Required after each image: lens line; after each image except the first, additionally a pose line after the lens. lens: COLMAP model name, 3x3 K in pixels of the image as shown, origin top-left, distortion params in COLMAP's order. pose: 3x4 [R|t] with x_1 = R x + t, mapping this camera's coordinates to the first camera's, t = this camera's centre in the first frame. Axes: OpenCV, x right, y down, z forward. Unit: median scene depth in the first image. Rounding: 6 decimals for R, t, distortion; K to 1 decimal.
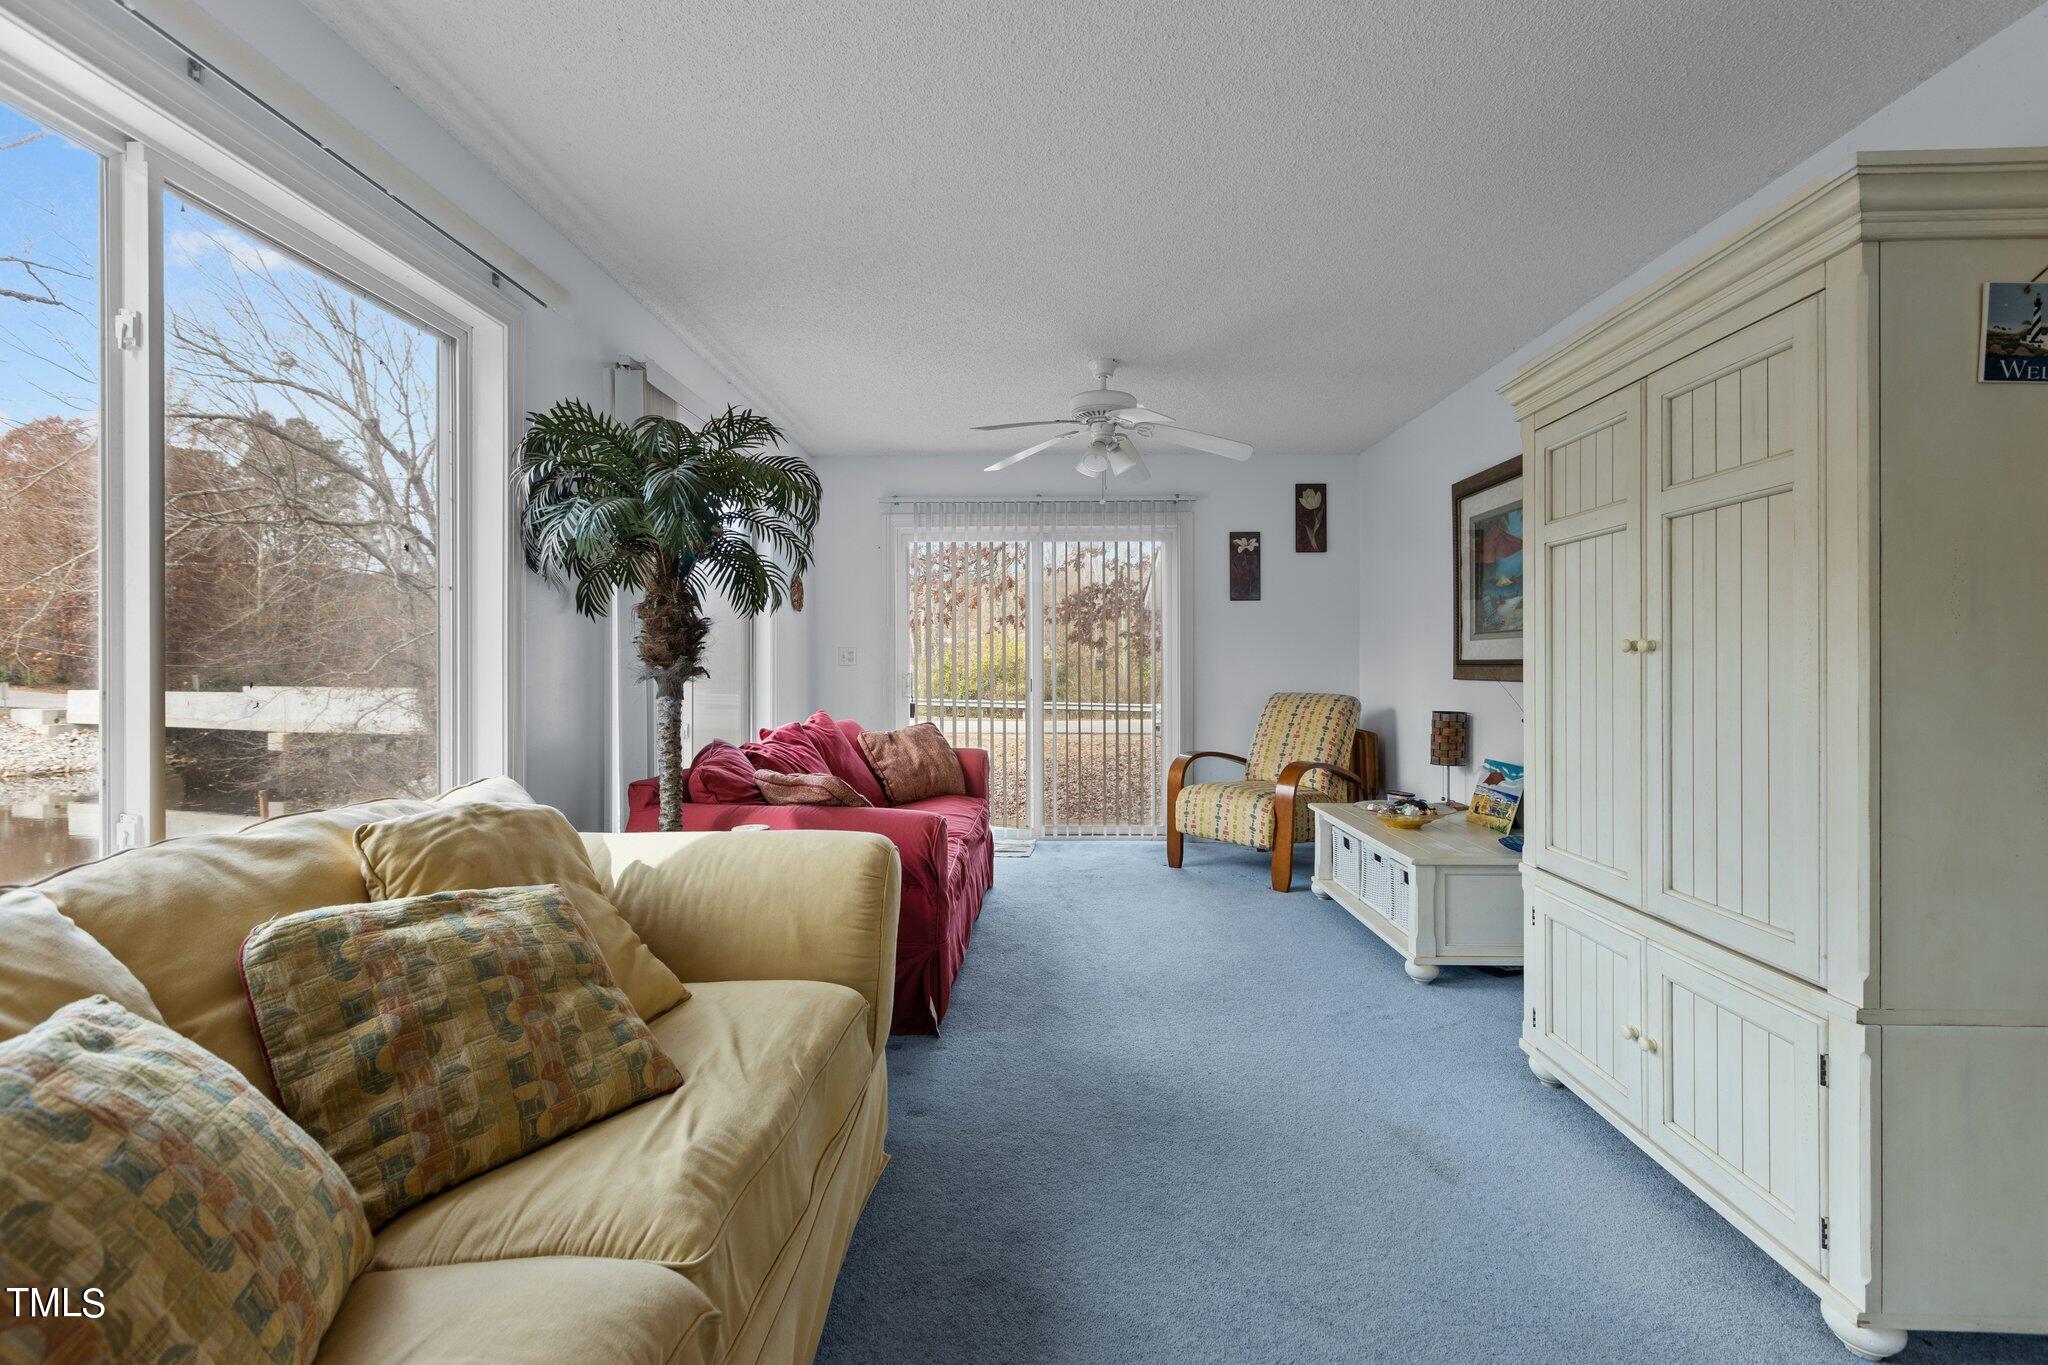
lens RADIAL K [[935.9, 0, 1033.7], [0, 935.9, 659.5], [0, 0, 1]] dist [0.004047, 0.000341]
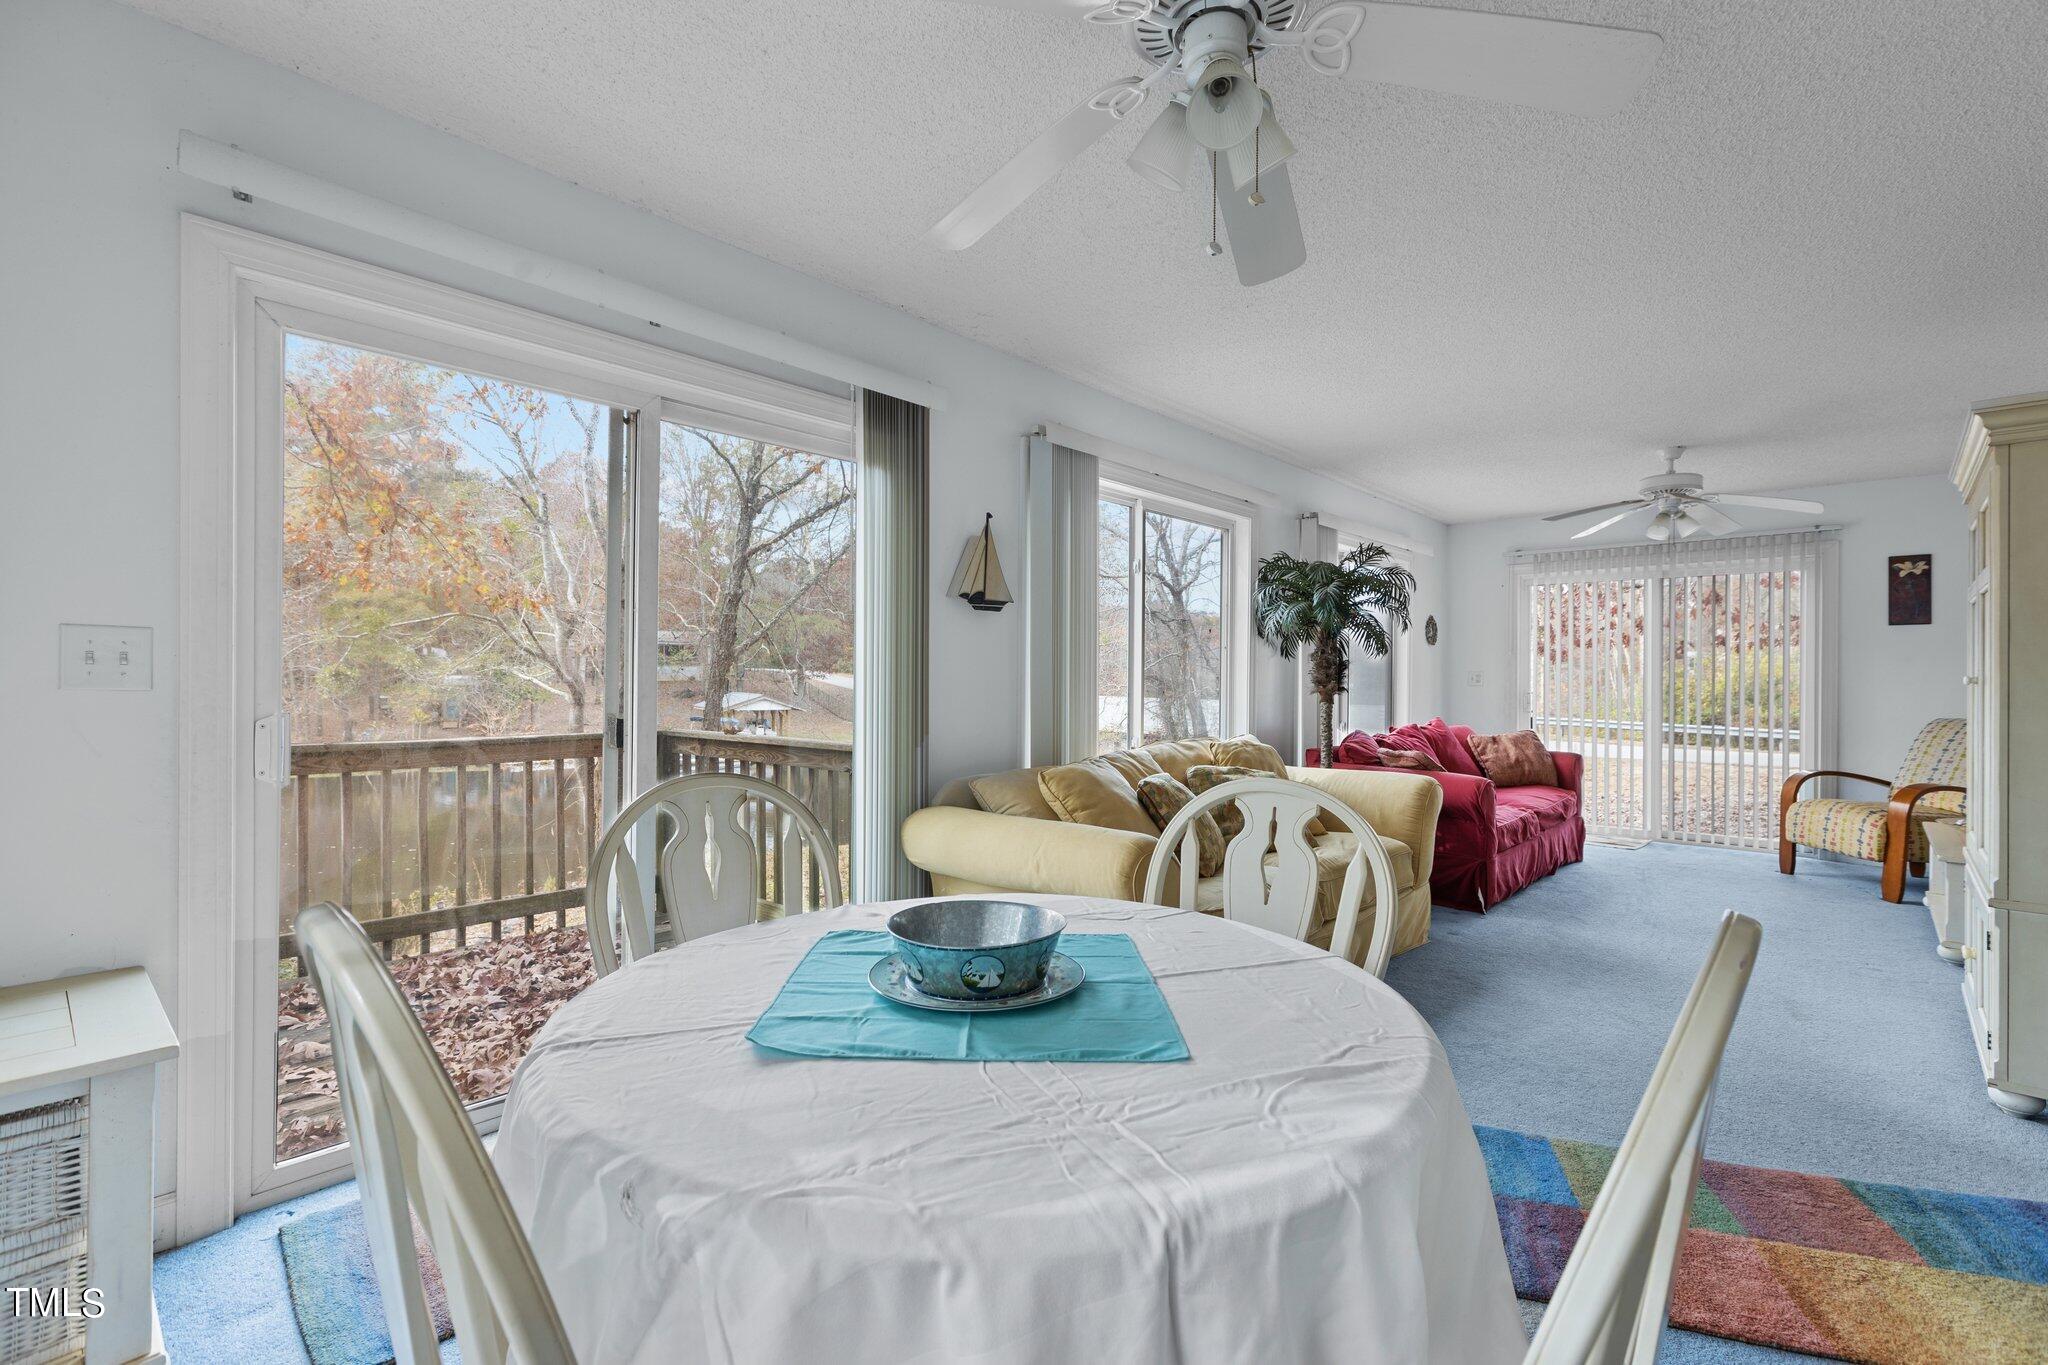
lens RADIAL K [[930.4, 0, 1025.9], [0, 930.4, 690.1], [0, 0, 1]] dist [0.004292, -0.000104]
pose [[0.755535, 0.015157, -0.654933, 0.333206], [-0.004957, 0.999836, 0.017421, -0.012954], [0.655089, -0.009915, 0.755486, -0.710523]]
